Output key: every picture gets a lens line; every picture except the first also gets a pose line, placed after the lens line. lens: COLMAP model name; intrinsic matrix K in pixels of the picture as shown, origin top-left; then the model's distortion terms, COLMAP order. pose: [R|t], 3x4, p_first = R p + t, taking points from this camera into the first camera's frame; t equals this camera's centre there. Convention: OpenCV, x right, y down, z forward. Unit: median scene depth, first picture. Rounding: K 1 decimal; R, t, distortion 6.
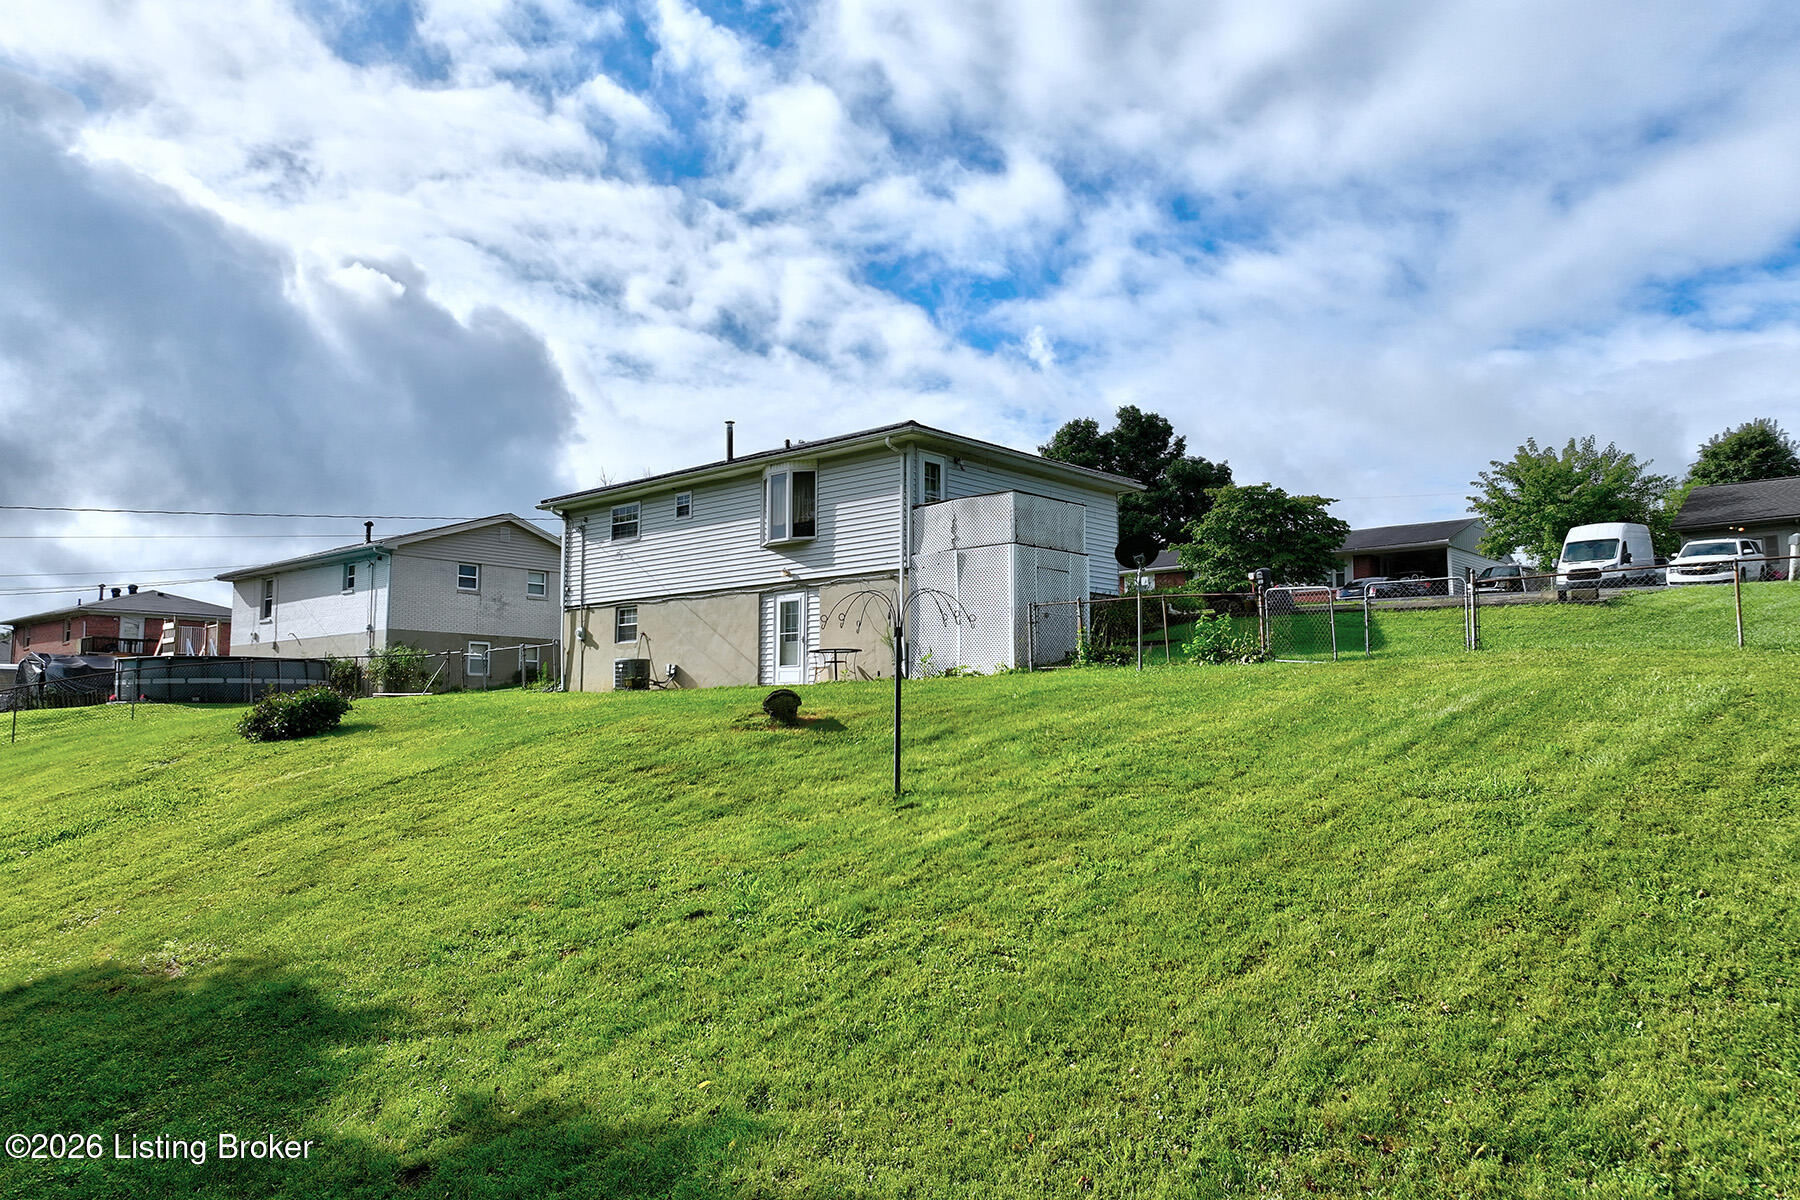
lens RADIAL K [[1287.3, 0, 904.5], [0, 1287.3, 594.1], [0, 0, 1]] dist [0.002498, 0.018490]
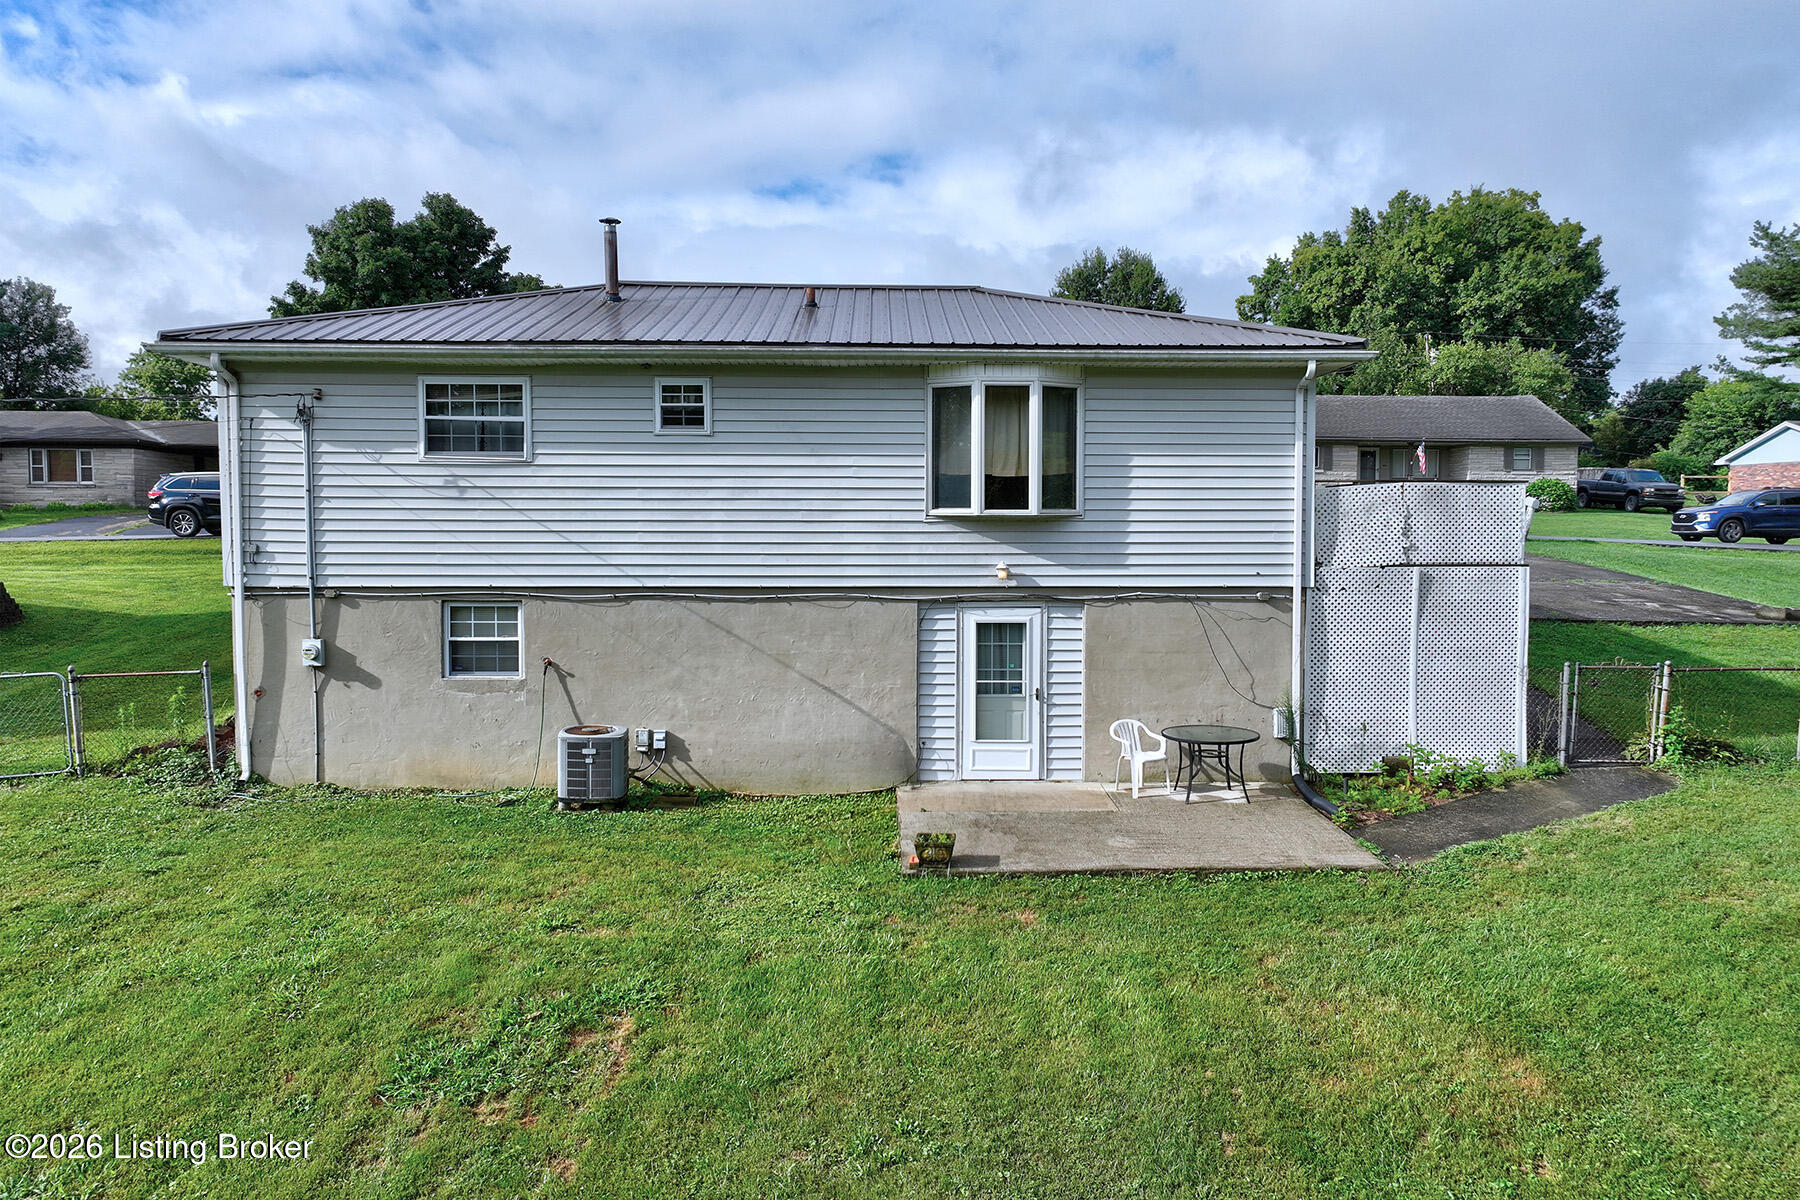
lens RADIAL K [[1287.3, 0, 969.7], [0, 1287.3, 592.8], [0, 0, 1]] dist [0.002498, 0.018490]
pose [[0.708539, -0.032440, 0.704926, -0.414973], [-0.071338, 0.990532, 0.117287, -0.059884], [-0.702057, -0.133391, 0.699517, 0.544024]]
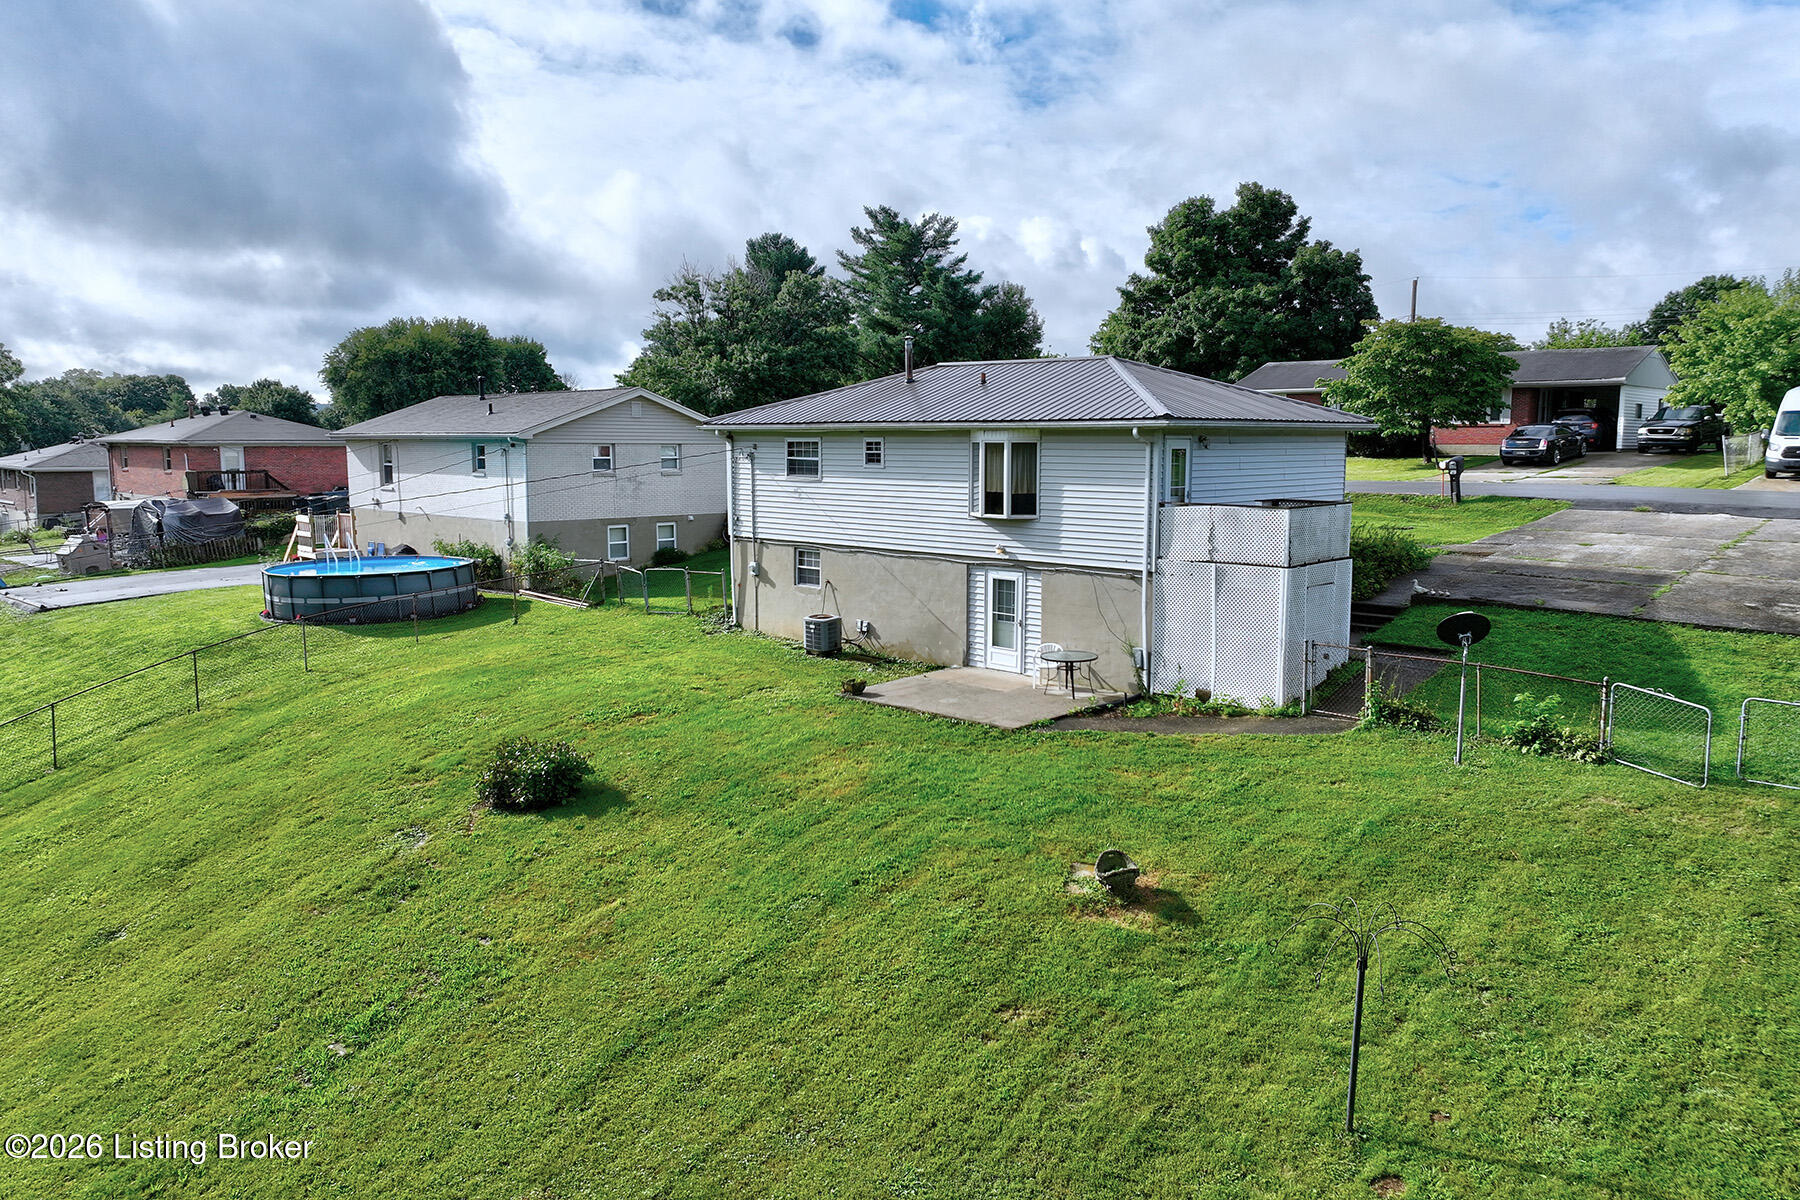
lens RADIAL K [[1287.3, 0, 910.3], [0, 1287.3, 598.0], [0, 0, 1]] dist [0.002498, 0.018490]
pose [[0.999596, 0.003614, -0.028193, -0.112627], [0.002670, 0.975554, 0.219743, -0.159644], [0.028298, -0.219729, 0.975150, 0.077897]]
